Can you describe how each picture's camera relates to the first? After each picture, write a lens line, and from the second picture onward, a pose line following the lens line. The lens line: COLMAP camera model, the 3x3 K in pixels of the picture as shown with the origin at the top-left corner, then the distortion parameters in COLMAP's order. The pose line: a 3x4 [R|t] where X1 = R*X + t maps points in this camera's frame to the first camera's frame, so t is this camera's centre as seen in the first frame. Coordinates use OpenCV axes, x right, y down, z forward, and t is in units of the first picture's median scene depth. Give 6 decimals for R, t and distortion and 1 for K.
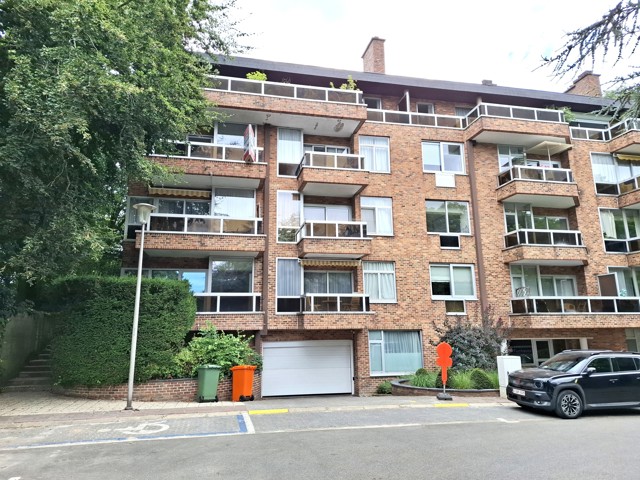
lens RADIAL K [[439.0, 0, 318.8], [0, 439.0, 230.8], [0, 0, 1]] dist [0.087475, -0.092026]
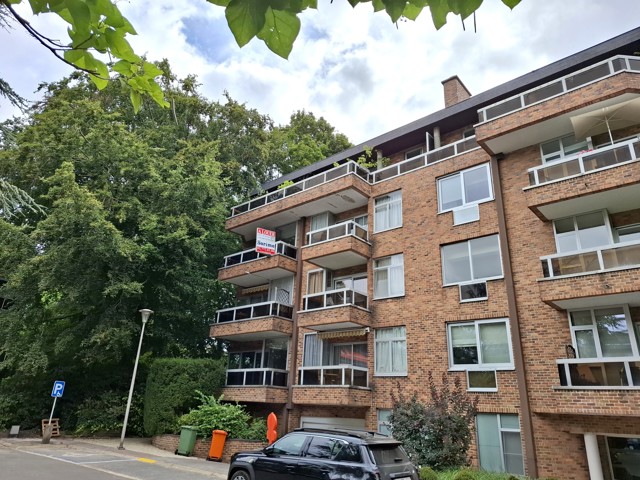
lens RADIAL K [[439.0, 0, 318.8], [0, 439.0, 230.8], [0, 0, 1]] dist [0.087475, -0.092026]
pose [[0.605576, -0.268049, -0.749285, 0.755493], [0.119110, 0.961488, -0.247697, 0.083934], [0.786823, 0.060752, 0.614181, 0.316905]]
